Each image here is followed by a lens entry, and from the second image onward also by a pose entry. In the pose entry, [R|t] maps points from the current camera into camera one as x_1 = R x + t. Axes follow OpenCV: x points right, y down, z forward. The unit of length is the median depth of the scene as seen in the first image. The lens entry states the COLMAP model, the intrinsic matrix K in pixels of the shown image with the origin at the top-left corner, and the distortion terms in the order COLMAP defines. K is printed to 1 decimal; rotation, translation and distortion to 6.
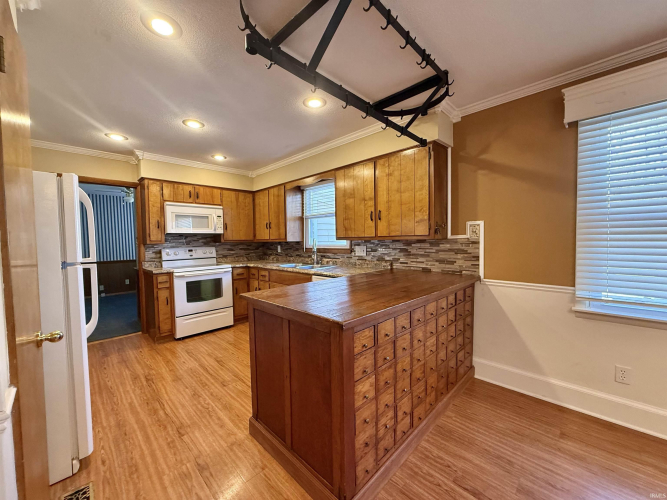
lens RADIAL K [[264.8, 0, 332.6], [0, 264.8, 252.0], [0, 0, 1]] dist [-0.002227, 0.000930]
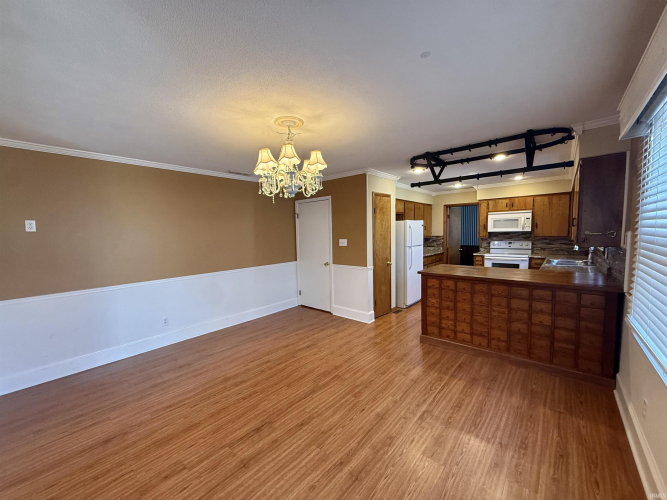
lens RADIAL K [[264.8, 0, 331.3], [0, 264.8, 251.4], [0, 0, 1]] dist [-0.002227, 0.000930]
pose [[0.069272, 0.086627, -0.993829, 1.335459], [-0.024887, 0.996063, 0.085087, -0.094226], [0.997287, 0.018839, 0.071156, -0.113309]]
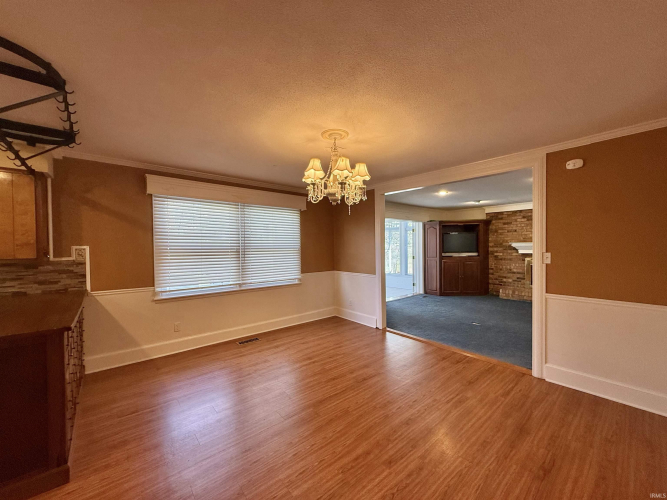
lens RADIAL K [[264.8, 0, 329.6], [0, 264.8, 250.7], [0, 0, 1]] dist [-0.002227, 0.000930]
pose [[0.087823, -0.000115, 0.996136, -0.554437], [0.050337, 0.998723, -0.004323, -0.030456], [-0.994863, 0.050522, 0.087717, -0.243309]]
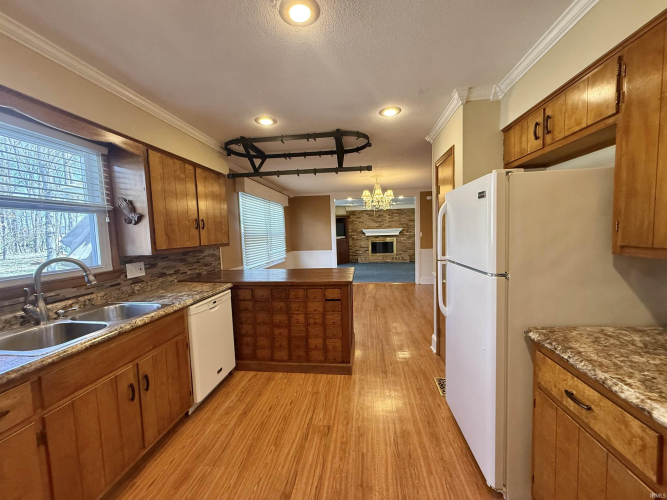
lens RADIAL K [[264.8, 0, 330.1], [0, 264.8, 249.0], [0, 0, 1]] dist [-0.002227, 0.000930]
pose [[-0.607404, -0.017604, 0.794198, -0.976697], [0.074975, 0.994021, 0.079374, -0.098157], [-0.790847, 0.107757, -0.602452, 1.332537]]
